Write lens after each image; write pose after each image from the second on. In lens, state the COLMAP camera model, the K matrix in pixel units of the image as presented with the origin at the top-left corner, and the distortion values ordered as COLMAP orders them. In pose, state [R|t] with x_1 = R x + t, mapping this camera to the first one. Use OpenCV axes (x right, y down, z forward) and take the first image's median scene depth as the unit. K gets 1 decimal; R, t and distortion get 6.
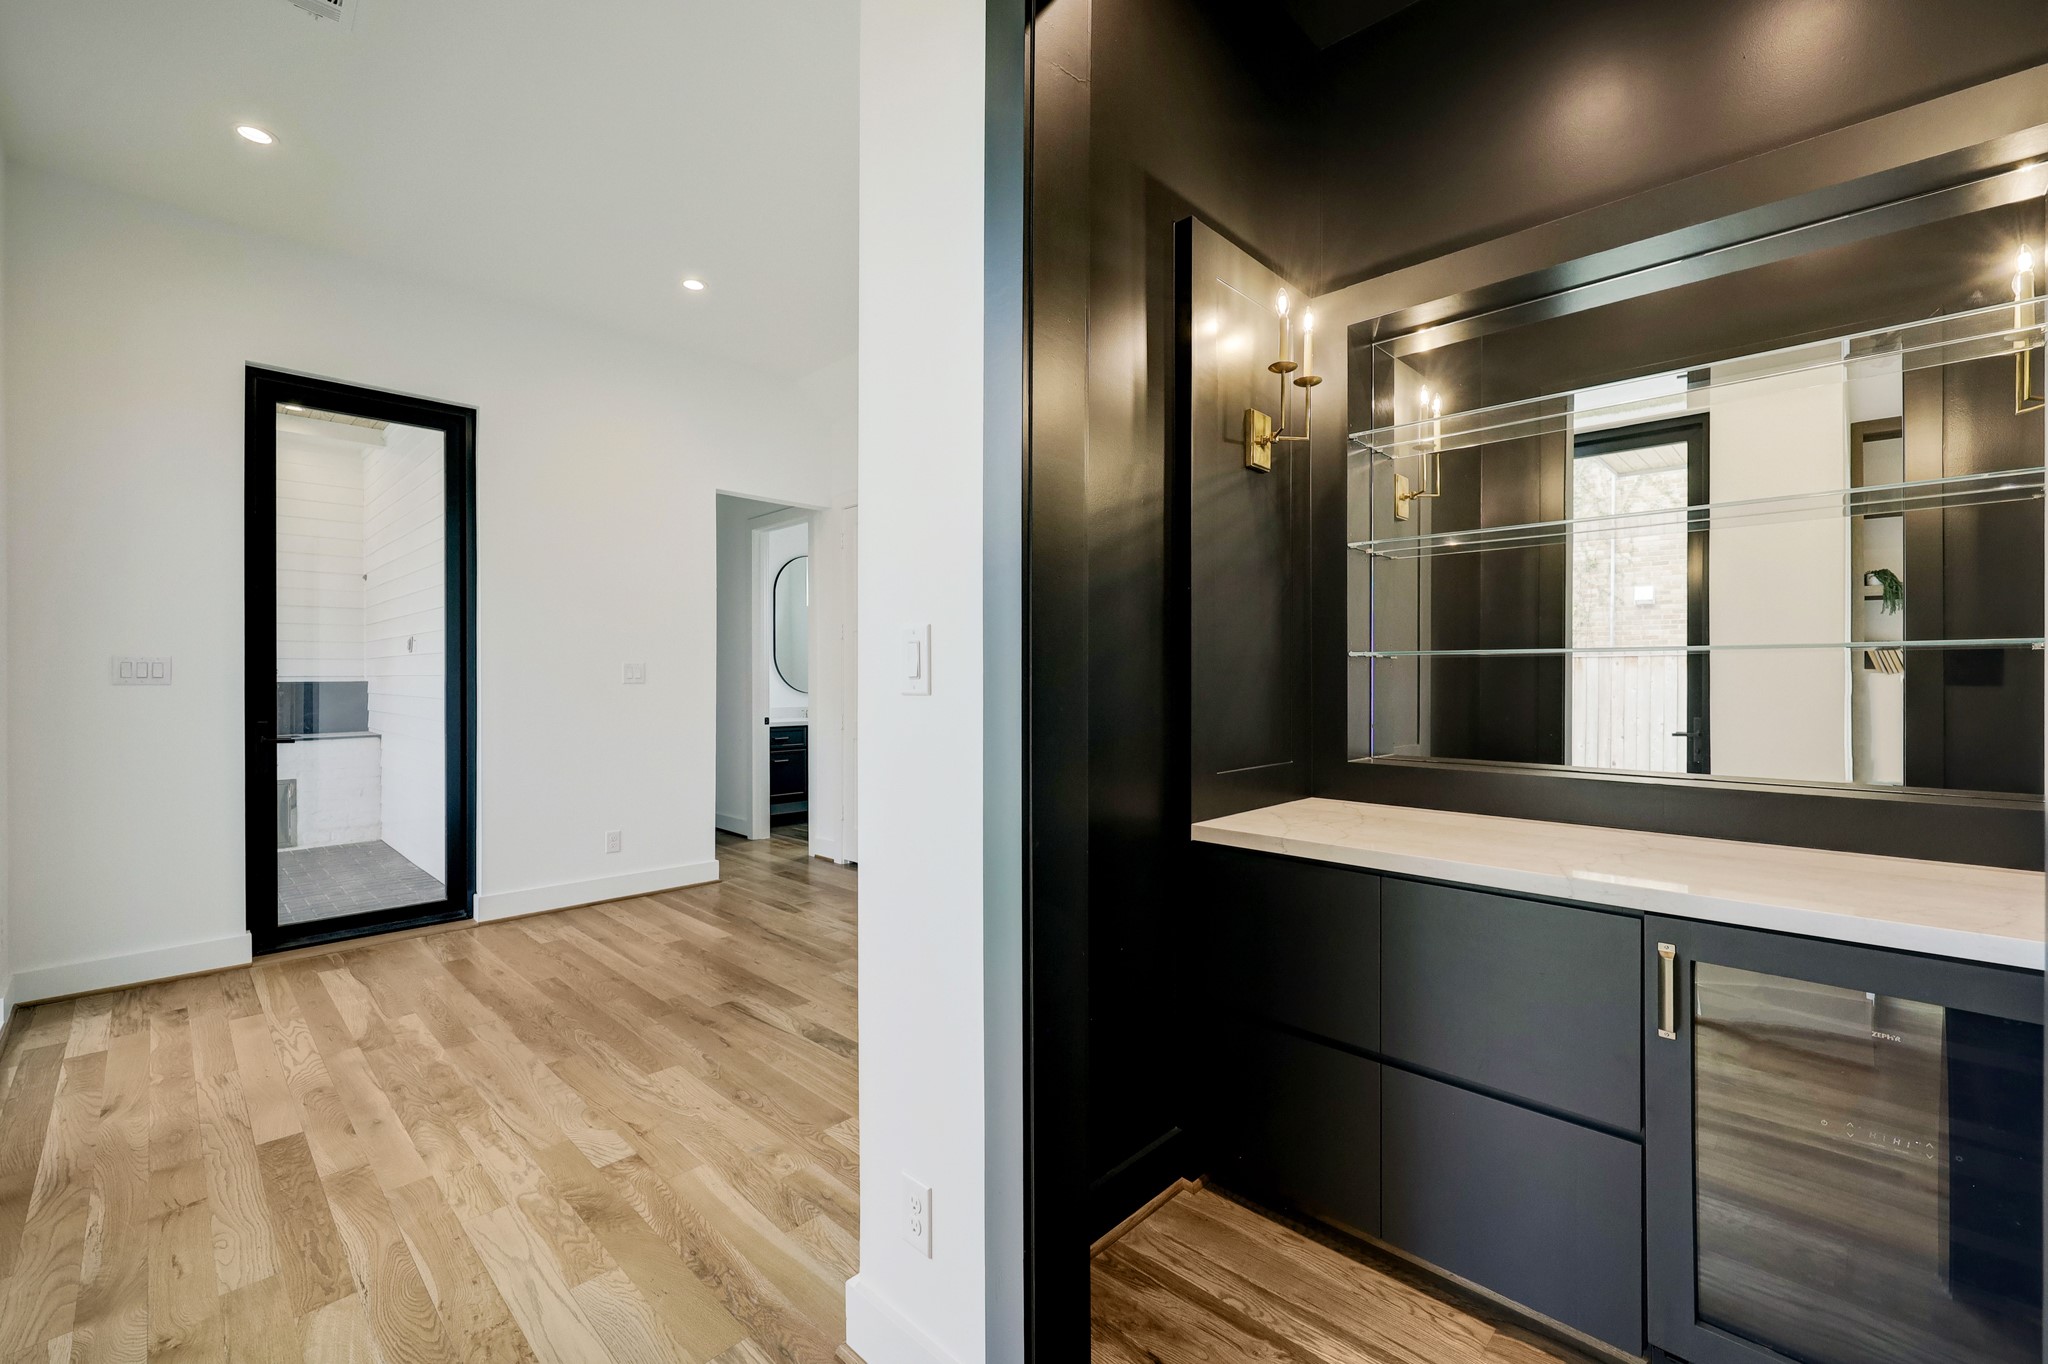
lens RADIAL K [[851.0, 0, 1033.0], [0, 851.0, 682.8], [0, 0, 1]] dist [-0.000510, -0.000149]
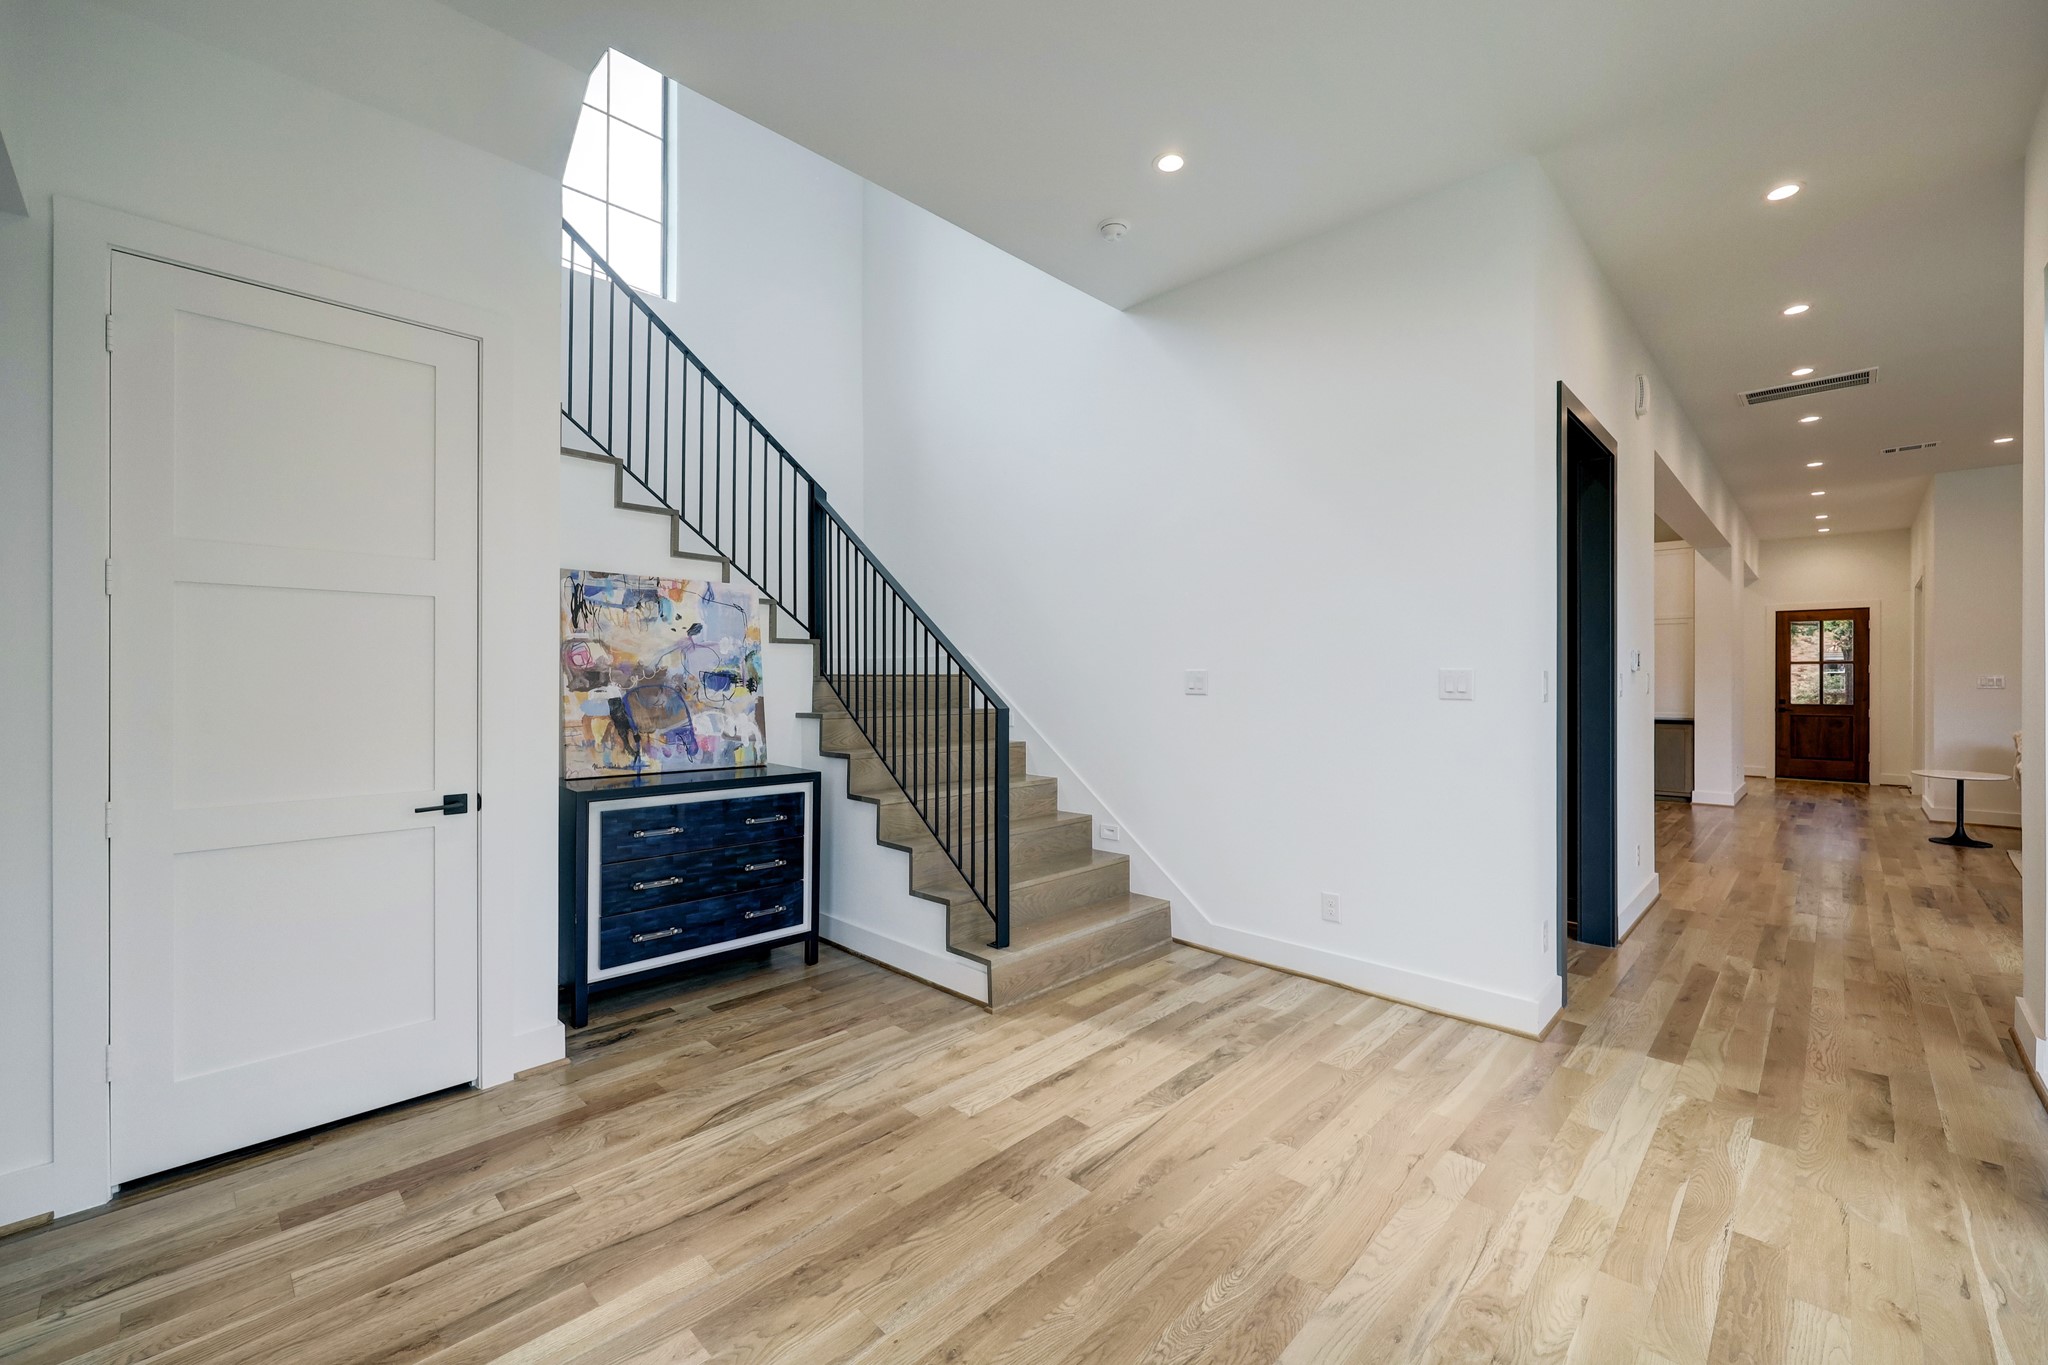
lens RADIAL K [[851.0, 0, 1033.0], [0, 851.0, 683.3], [0, 0, 1]] dist [-0.000510, -0.000149]
pose [[-0.008856, 0.000774, 0.999960, -1.397347], [0.007680, 0.999970, -0.000706, -0.017913], [-0.999931, 0.007673, -0.008862, 1.409086]]
